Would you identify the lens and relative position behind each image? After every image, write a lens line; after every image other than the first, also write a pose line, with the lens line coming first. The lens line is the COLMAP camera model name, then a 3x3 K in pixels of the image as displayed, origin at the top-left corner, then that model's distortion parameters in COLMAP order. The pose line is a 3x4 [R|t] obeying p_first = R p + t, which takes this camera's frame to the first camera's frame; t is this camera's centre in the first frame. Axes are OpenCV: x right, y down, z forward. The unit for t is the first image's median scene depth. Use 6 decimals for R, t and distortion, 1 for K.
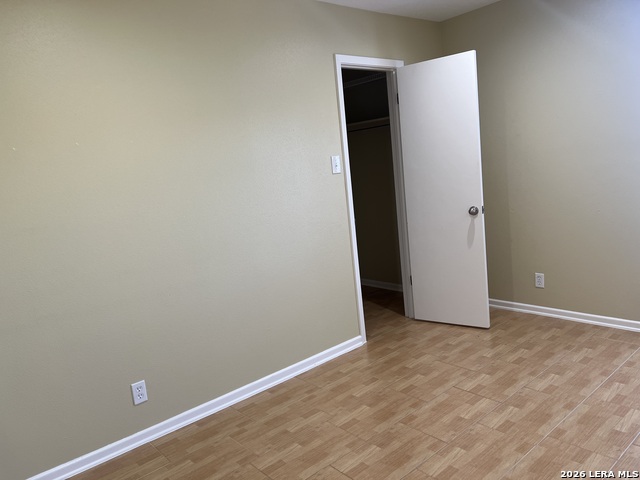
lens RADIAL K [[475.0, 0, 324.5], [0, 475.0, 240.3], [0, 0, 1]] dist [0.033894, -0.048380]
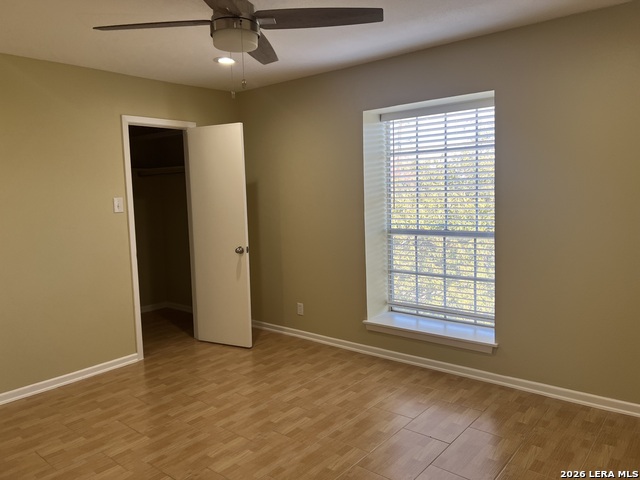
lens RADIAL K [[475.0, 0, 318.2], [0, 475.0, 234.7], [0, 0, 1]] dist [0.033894, -0.048380]
pose [[0.983863, 0.056235, 0.169858, 0.301340], [-0.044631, 0.996450, -0.071378, -0.022680], [-0.173269, 0.062645, 0.982880, -0.236344]]
